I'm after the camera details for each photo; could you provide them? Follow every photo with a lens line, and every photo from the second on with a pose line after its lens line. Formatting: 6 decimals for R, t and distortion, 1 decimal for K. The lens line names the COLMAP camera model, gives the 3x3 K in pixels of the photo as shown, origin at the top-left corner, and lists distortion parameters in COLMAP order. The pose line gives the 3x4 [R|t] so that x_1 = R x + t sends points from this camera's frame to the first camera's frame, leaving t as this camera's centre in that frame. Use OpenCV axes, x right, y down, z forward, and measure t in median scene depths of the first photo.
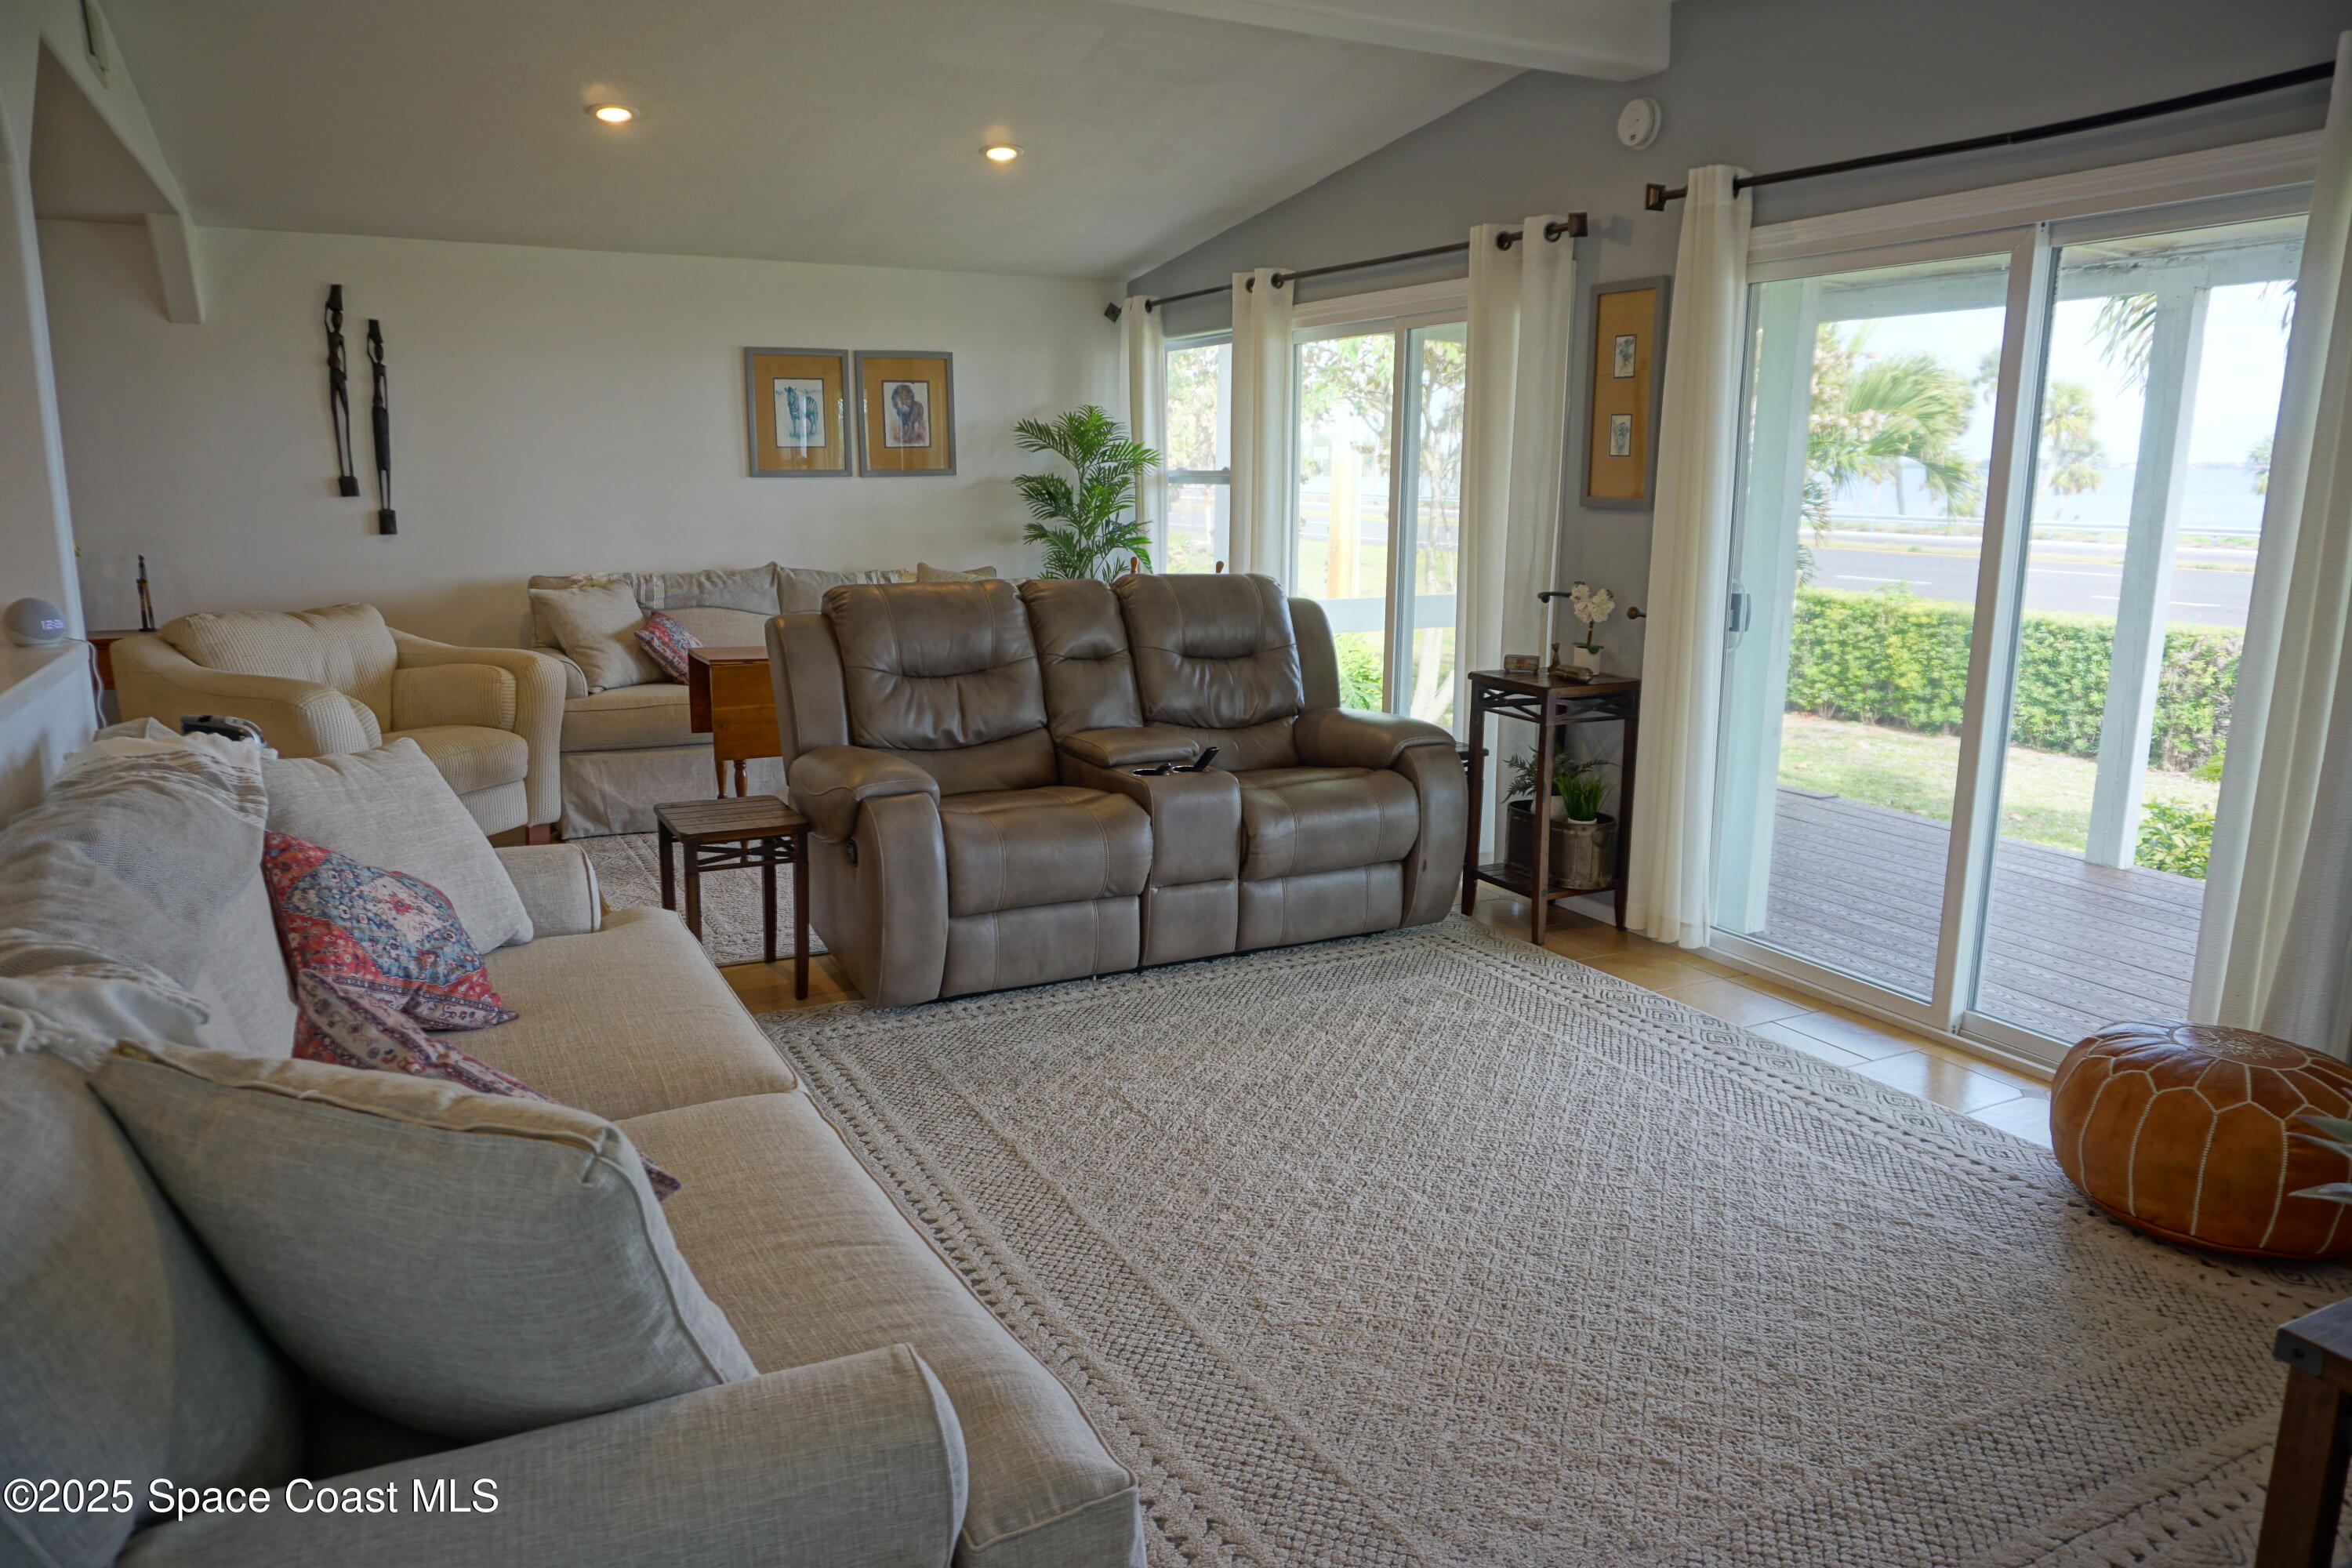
lens RADIAL K [[1547.9, 0, 1168.7], [0, 1547.9, 781.8], [0, 0, 1]] dist [-0.047804, 0.019871]
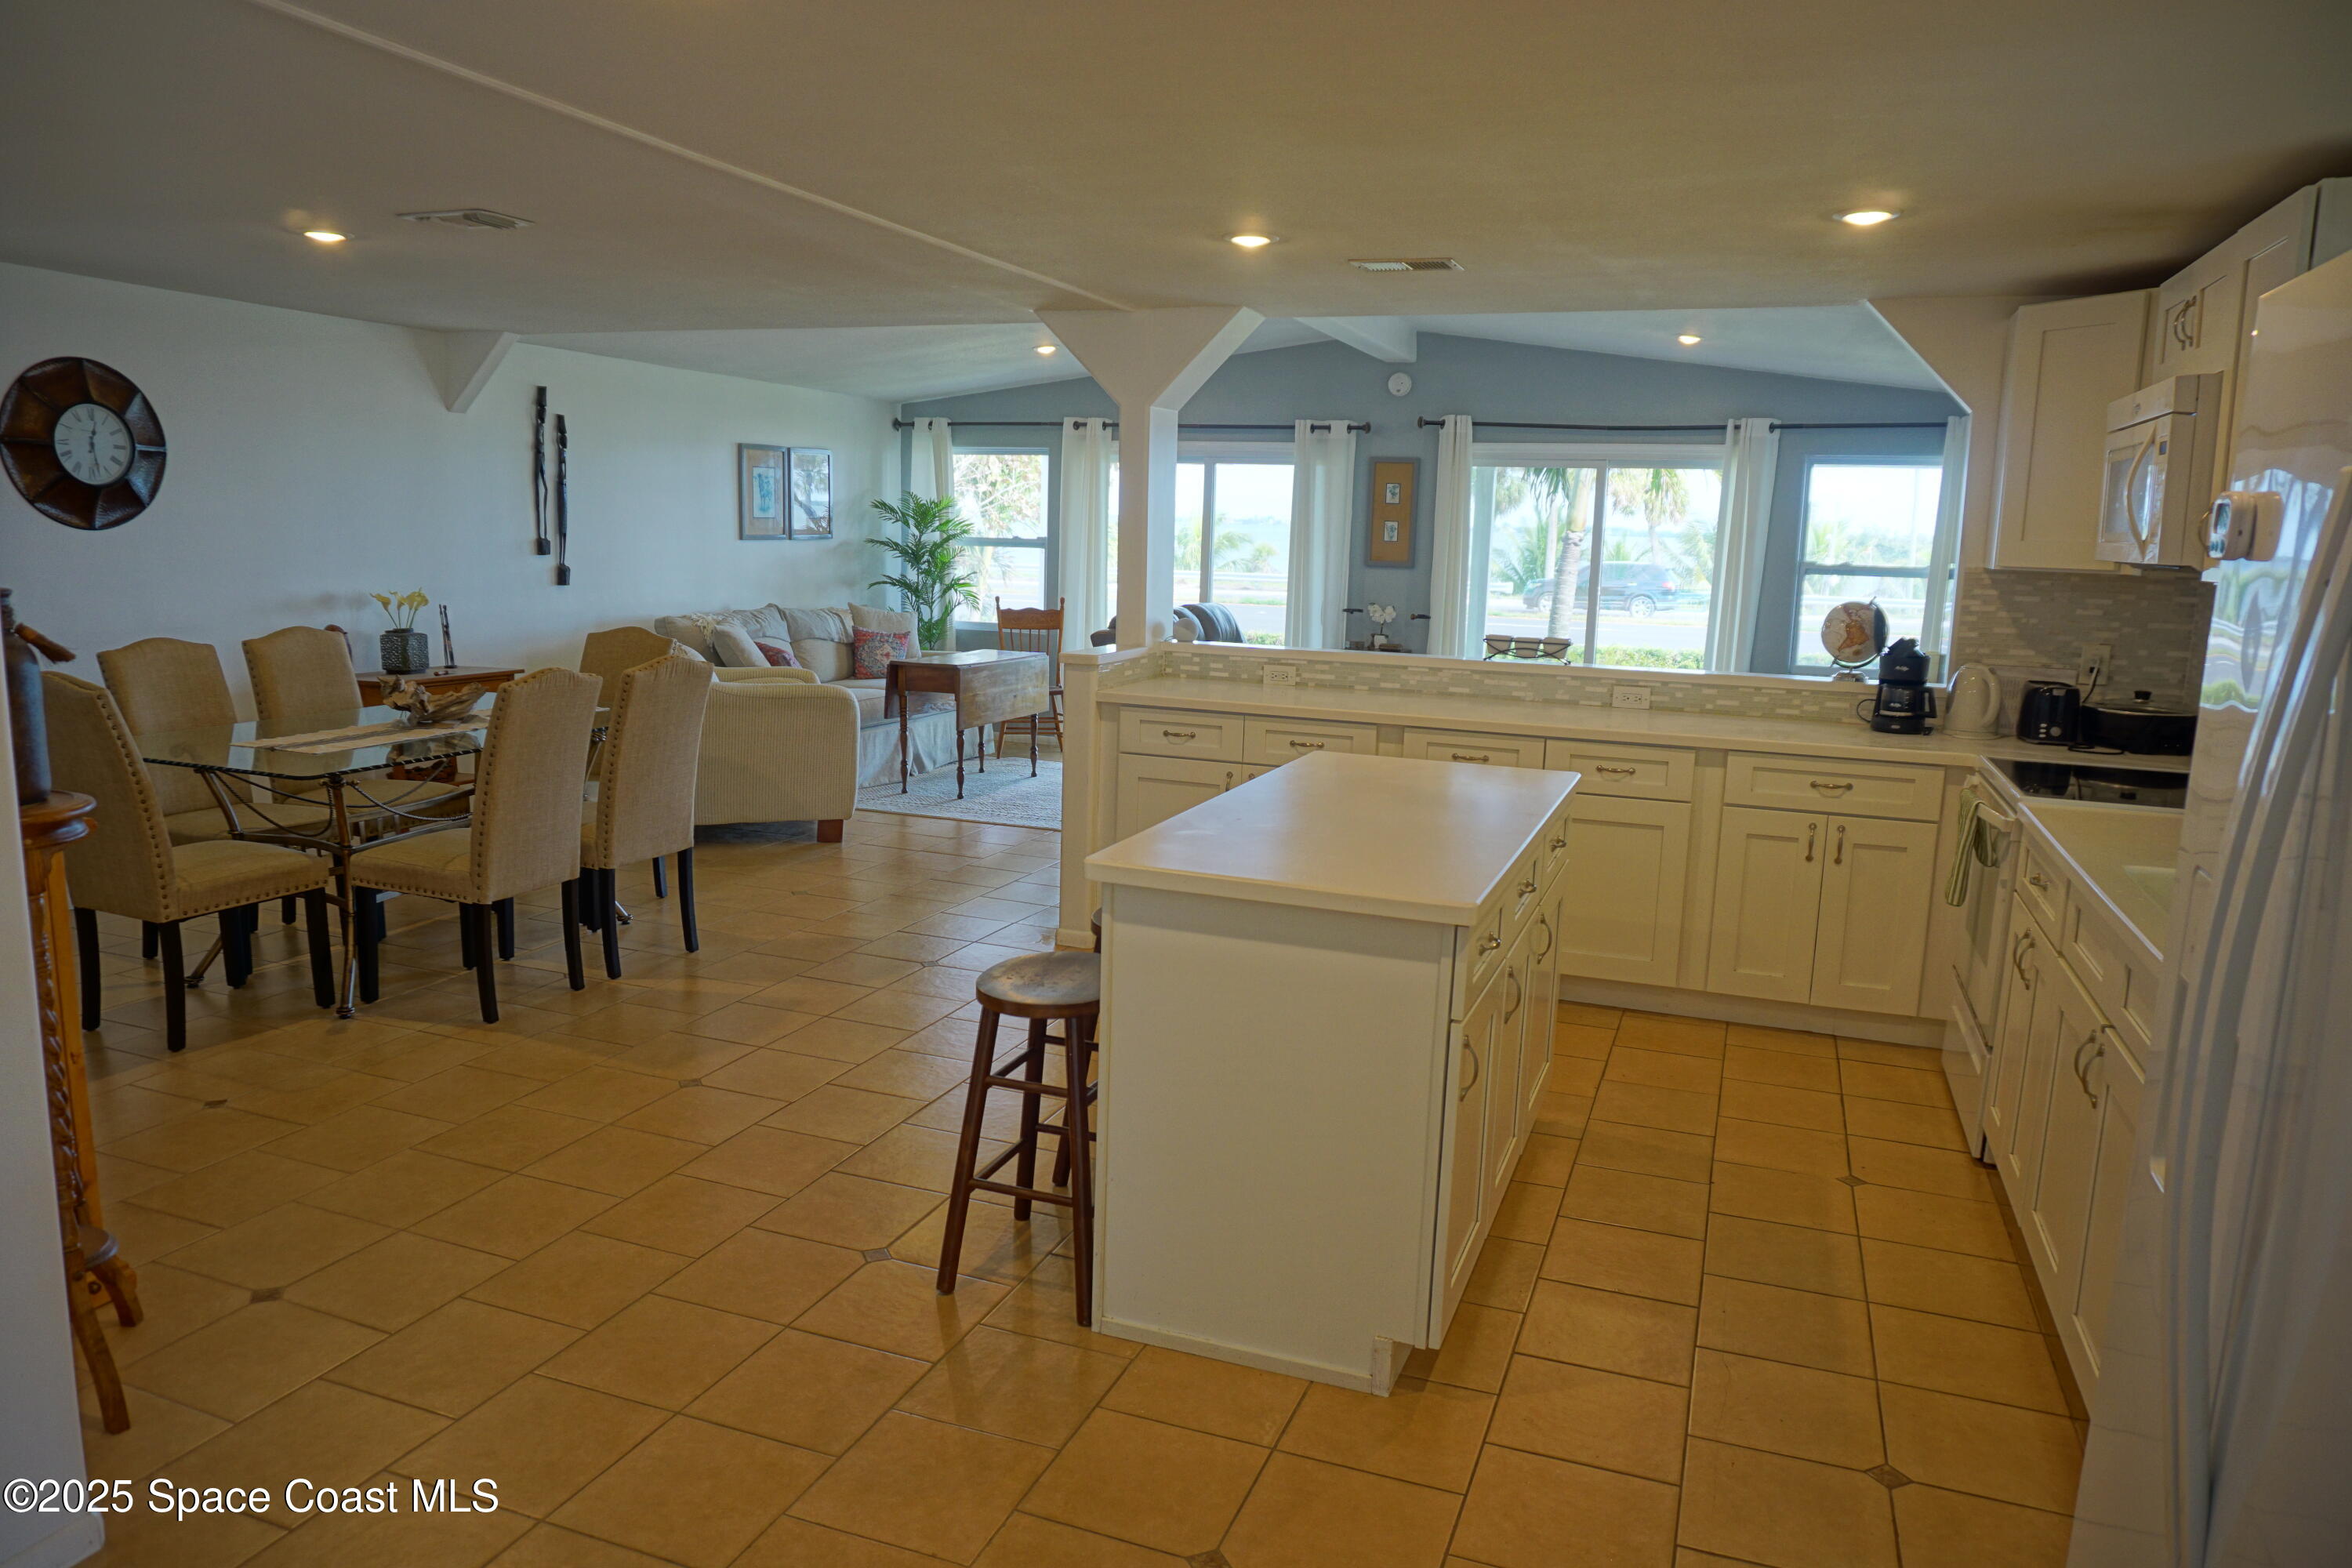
lens RADIAL K [[1547.9, 0, 1157.1], [0, 1547.9, 801.0], [0, 0, 1]] dist [-0.047804, 0.019871]
pose [[0.738373, -0.103075, 0.666469, -1.330737], [0.112240, 0.993250, 0.029264, 0.037865], [-0.664987, 0.053197, 0.744958, -0.309445]]
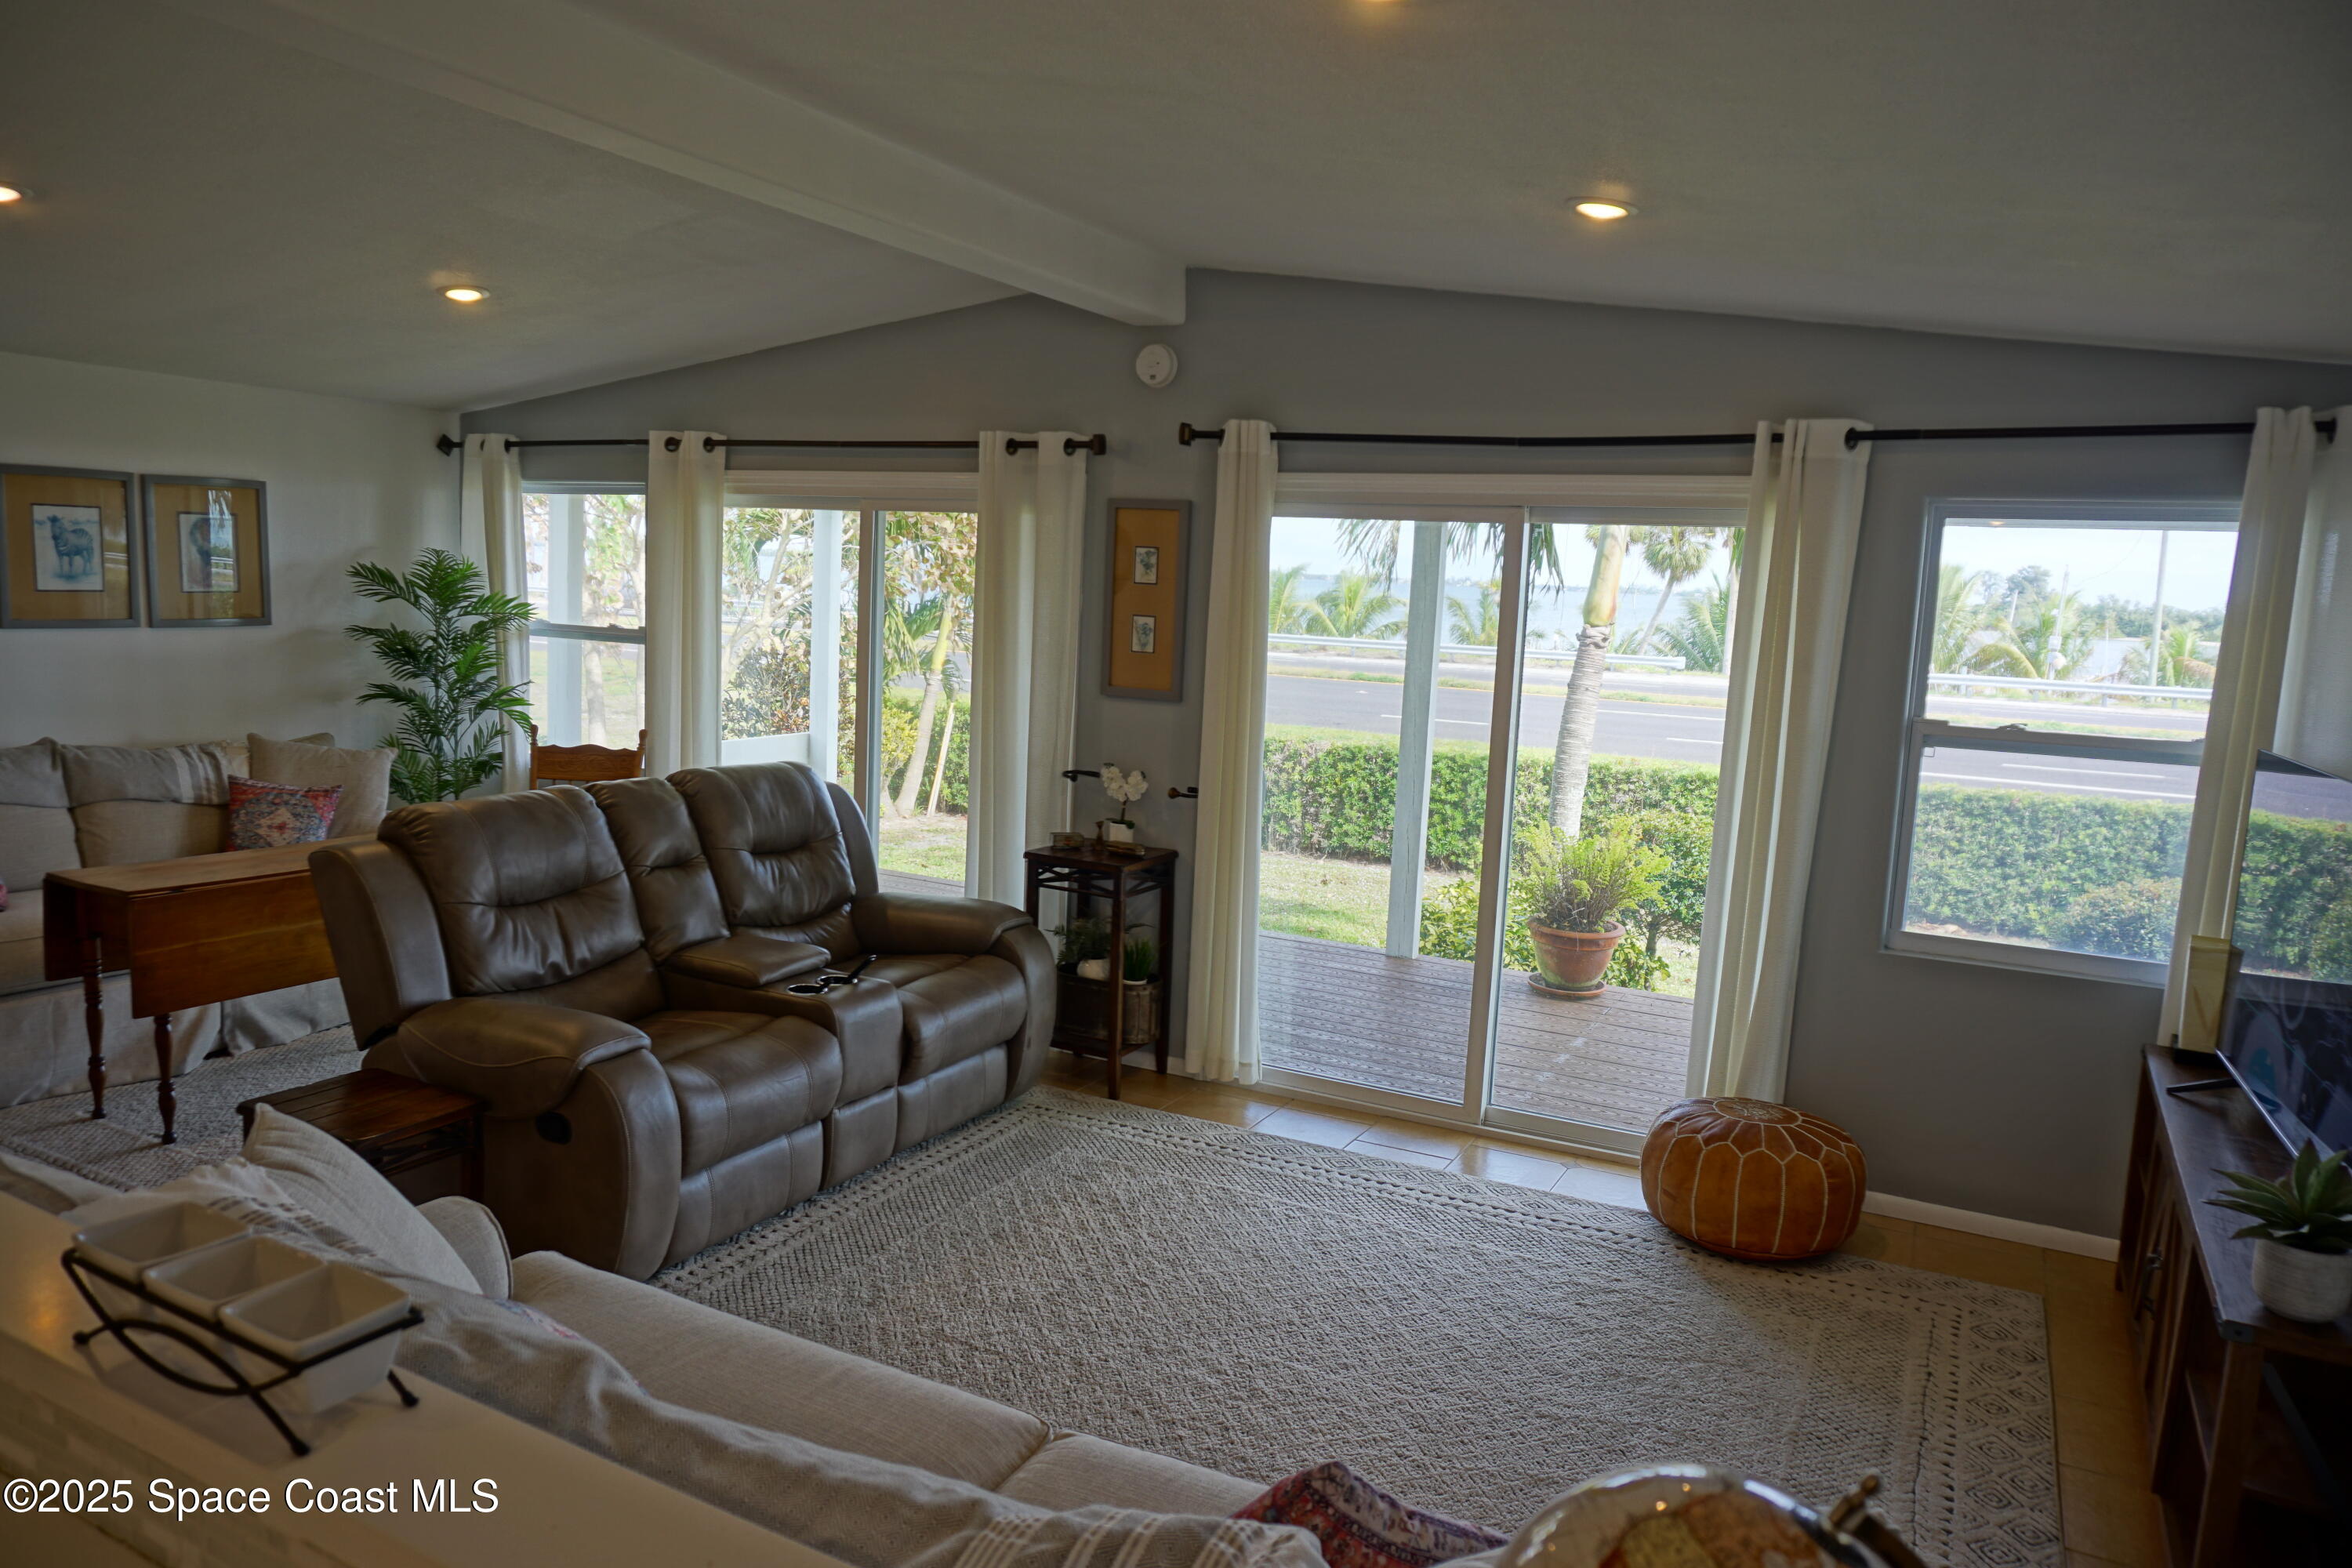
lens RADIAL K [[1547.9, 0, 1157.6], [0, 1547.9, 785.2], [0, 0, 1]] dist [-0.047804, 0.019871]
pose [[0.817888, -0.044213, 0.573676, -0.344330], [0.074436, 0.996795, -0.029300, -0.079645], [-0.570542, 0.066666, 0.818558, 0.075080]]
